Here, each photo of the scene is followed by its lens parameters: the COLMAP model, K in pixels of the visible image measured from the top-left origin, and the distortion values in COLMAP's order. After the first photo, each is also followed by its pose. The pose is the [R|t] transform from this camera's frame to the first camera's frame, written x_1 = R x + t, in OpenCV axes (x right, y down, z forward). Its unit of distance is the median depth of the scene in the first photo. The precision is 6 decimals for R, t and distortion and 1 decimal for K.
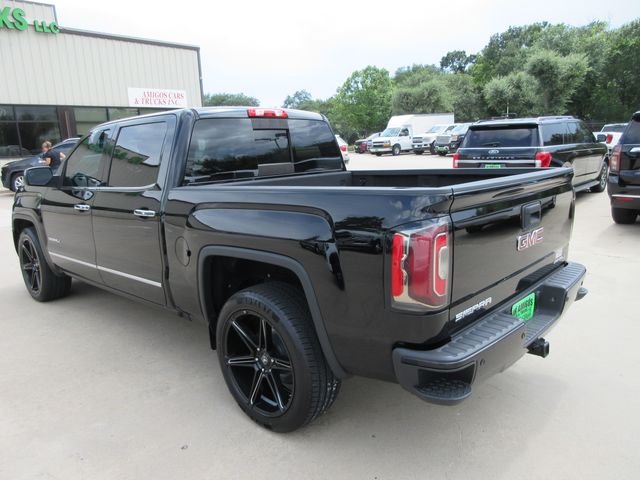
lens RADIAL K [[490.2, 0, 320.0], [0, 490.2, 240.0], [0, 0, 1]] dist [0.003817, 0.010737]
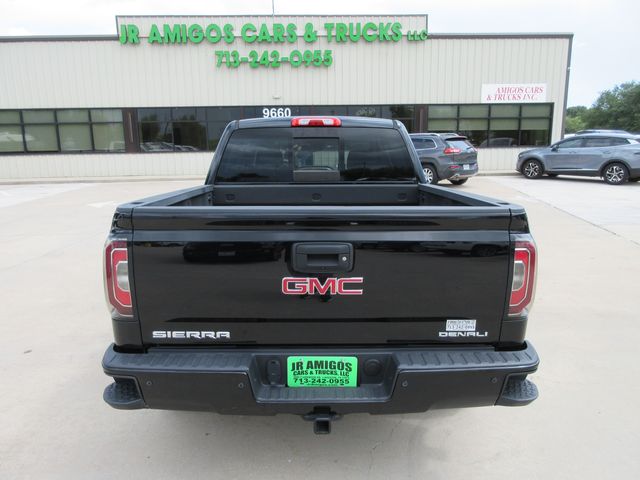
lens RADIAL K [[490.2, 0, 320.0], [0, 490.2, 240.0], [0, 0, 1]] dist [0.003817, 0.010737]
pose [[0.696678, 0.169089, -0.697172, 0.629087], [-0.159559, 0.984005, 0.079210, -0.091007], [0.699415, 0.056056, 0.712515, 0.263281]]
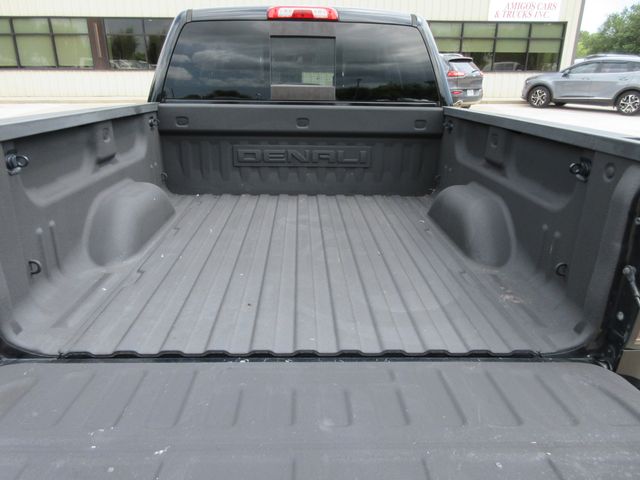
lens RADIAL K [[490.2, 0, 320.0], [0, 490.2, 240.0], [0, 0, 1]] dist [0.003817, 0.010737]
pose [[0.710601, 0.275446, -0.647438, 0.452078], [-0.175970, 0.960517, 0.215505, -0.090998], [0.681235, -0.039209, 0.731014, 0.442204]]
